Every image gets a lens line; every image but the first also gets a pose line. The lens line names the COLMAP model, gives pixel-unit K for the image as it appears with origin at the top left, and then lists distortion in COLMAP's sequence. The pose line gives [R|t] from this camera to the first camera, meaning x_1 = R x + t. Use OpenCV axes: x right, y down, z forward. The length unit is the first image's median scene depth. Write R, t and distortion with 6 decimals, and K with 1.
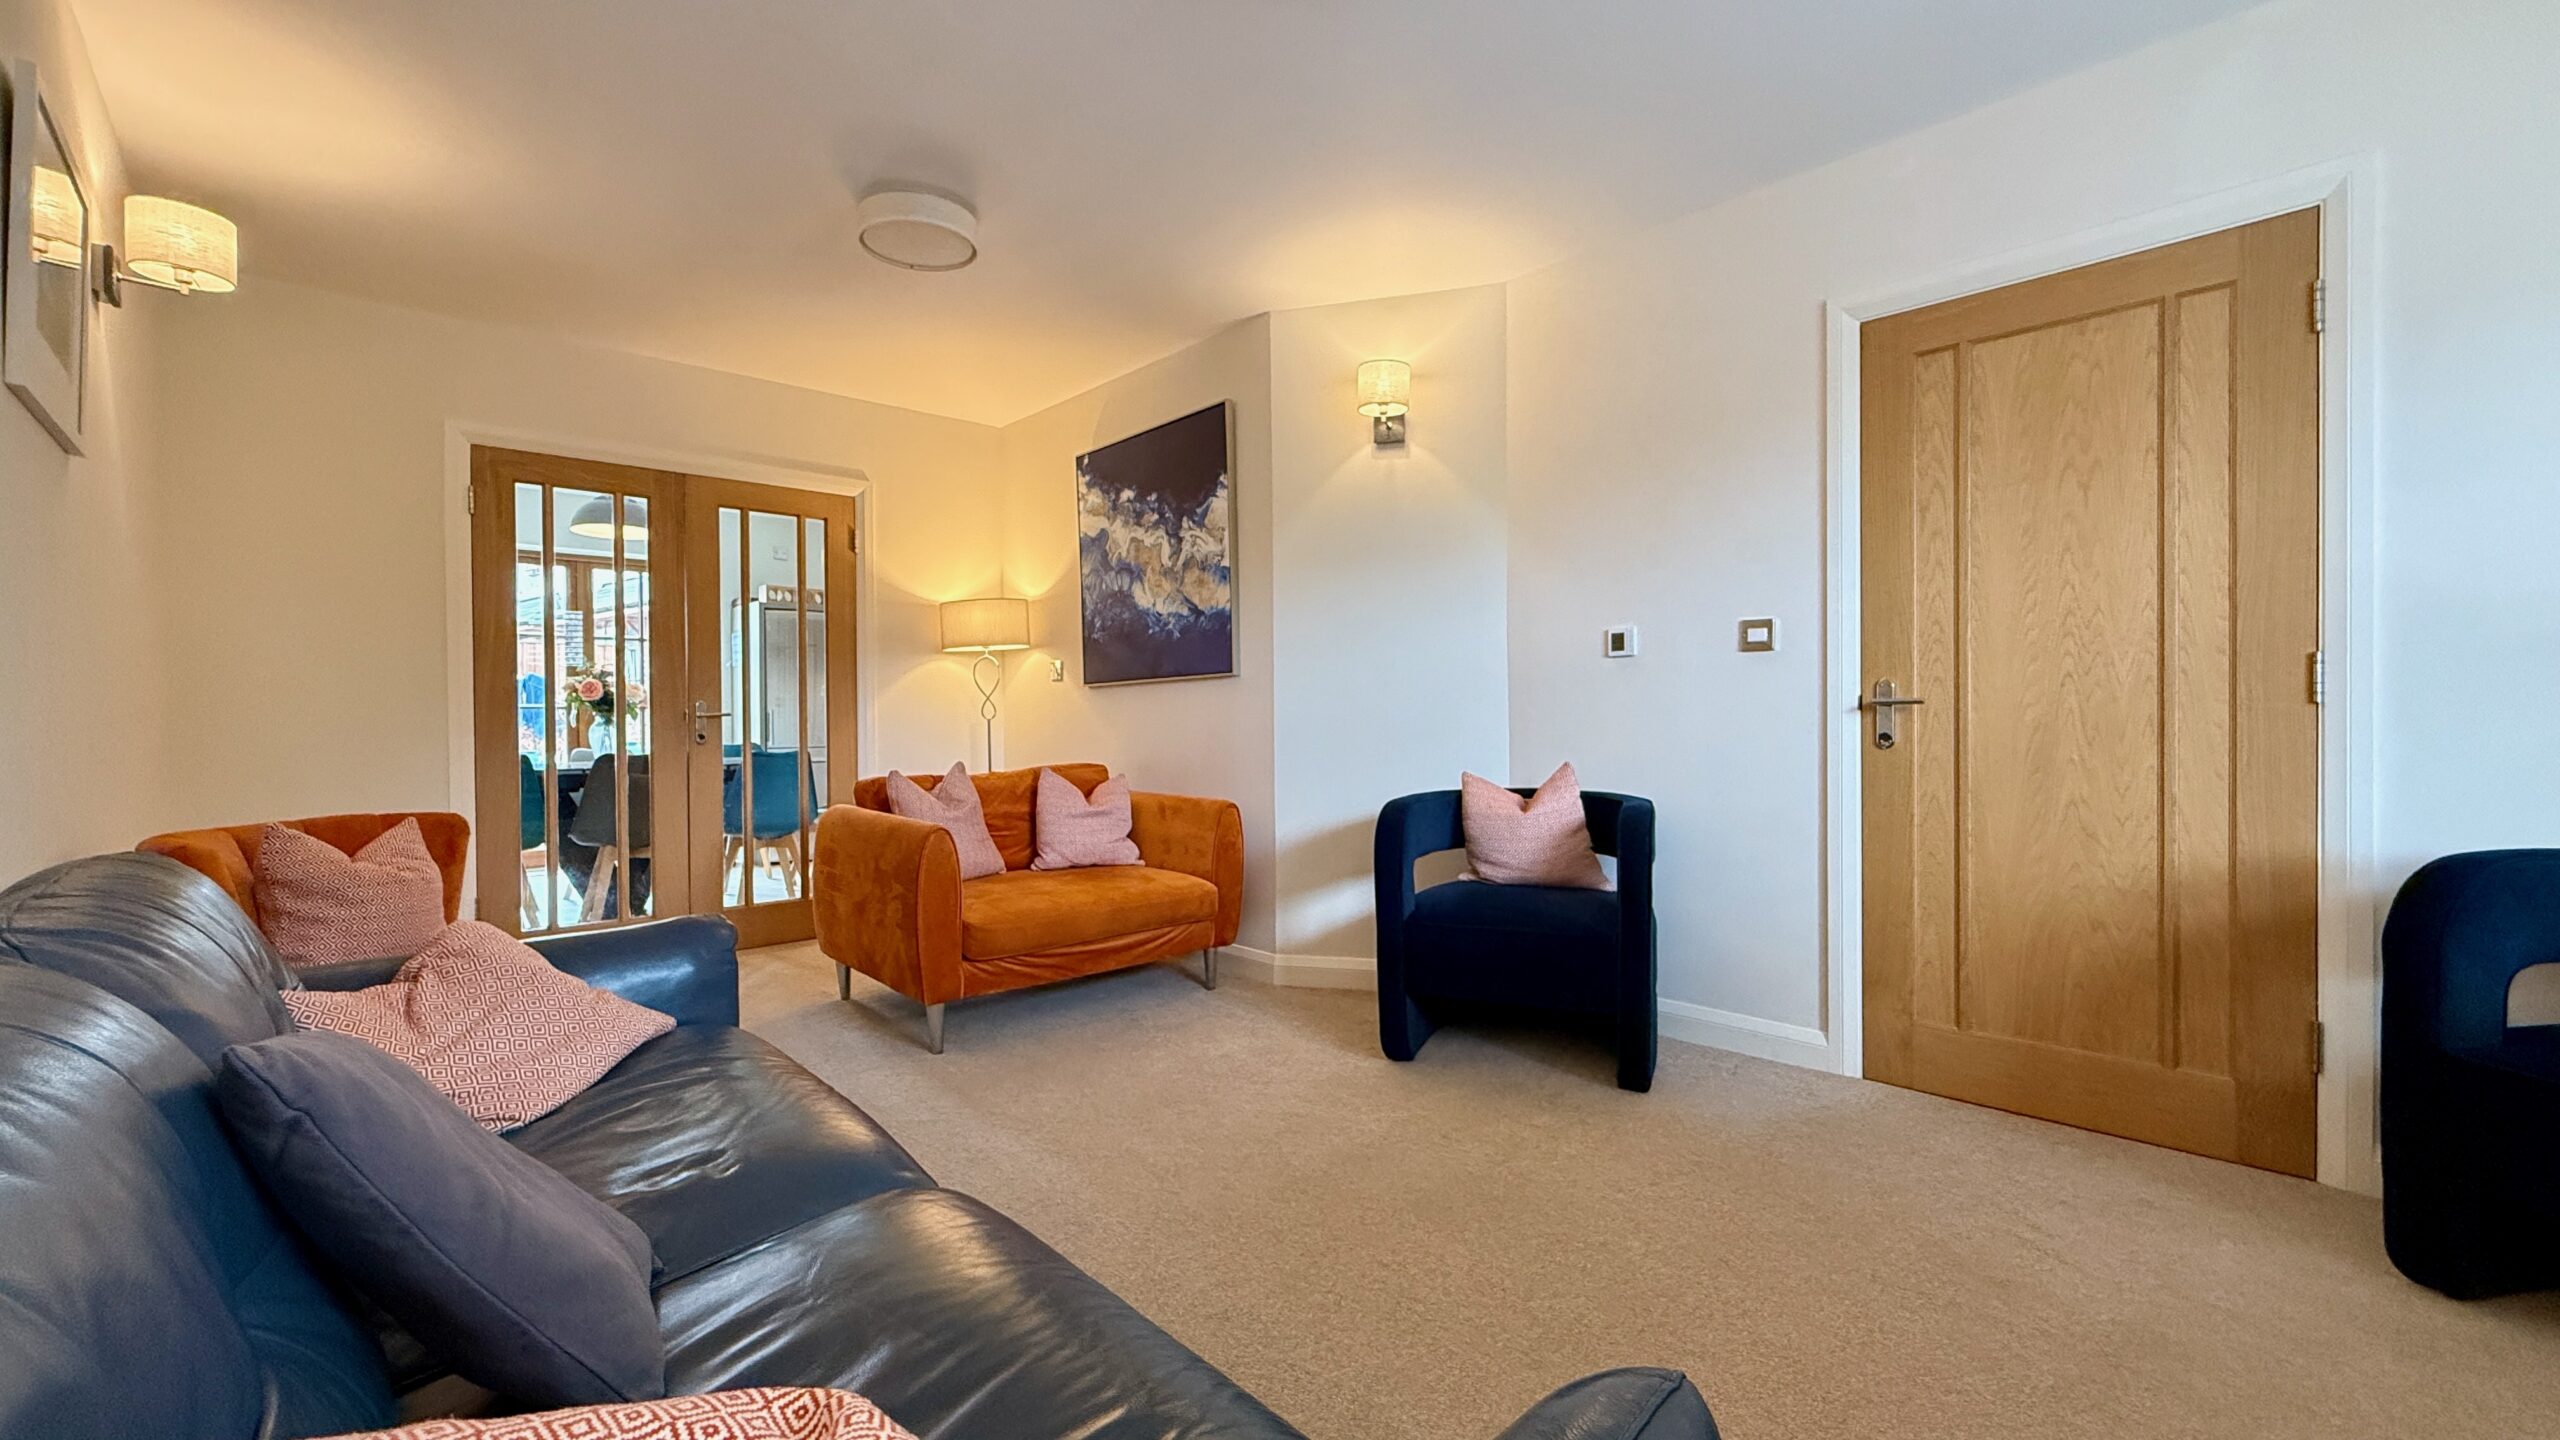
lens RADIAL K [[1019.8, 0, 1275.7], [0, 1019.8, 725.8], [0, 0, 1]] dist [0.000646, -0.000285]
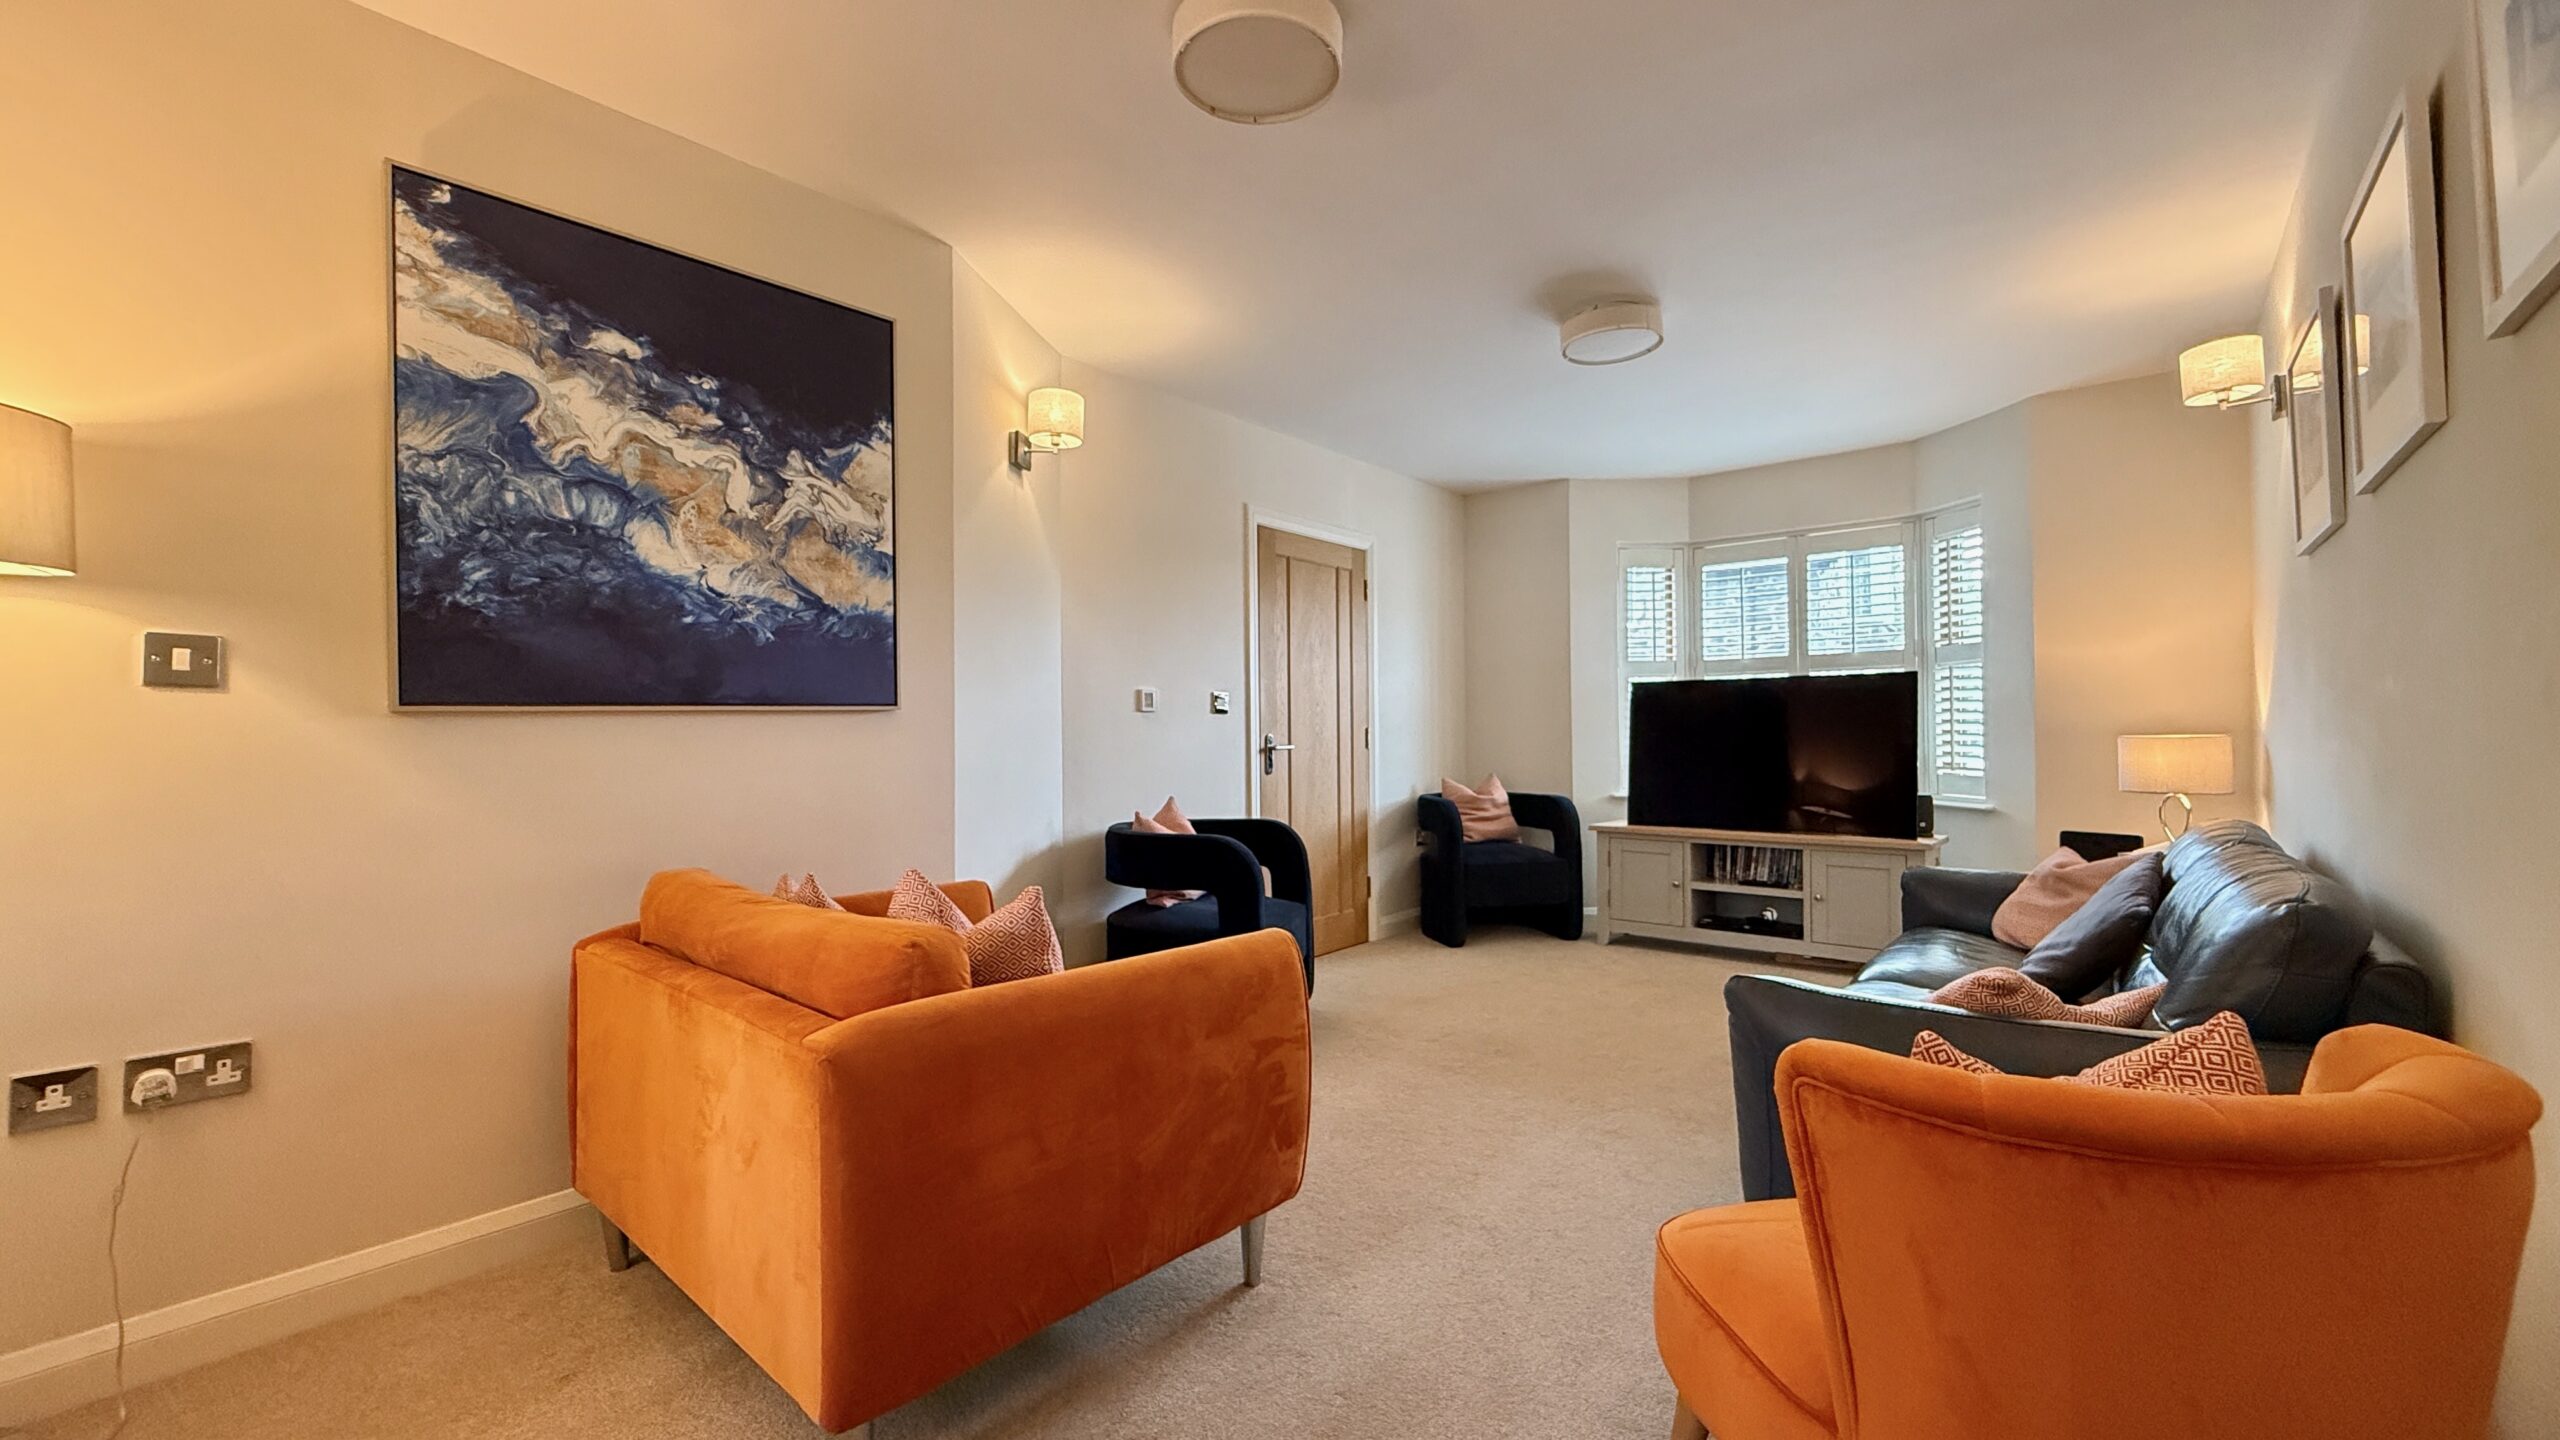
lens RADIAL K [[1019.8, 0, 1275.7], [0, 1019.8, 725.8], [0, 0, 1]] dist [0.000646, -0.000285]
pose [[-0.125125, 0.026843, 0.991778, -0.714895], [0.030484, 0.999266, -0.023199, -0.013592], [-0.991673, 0.027330, -0.125851, 0.769882]]
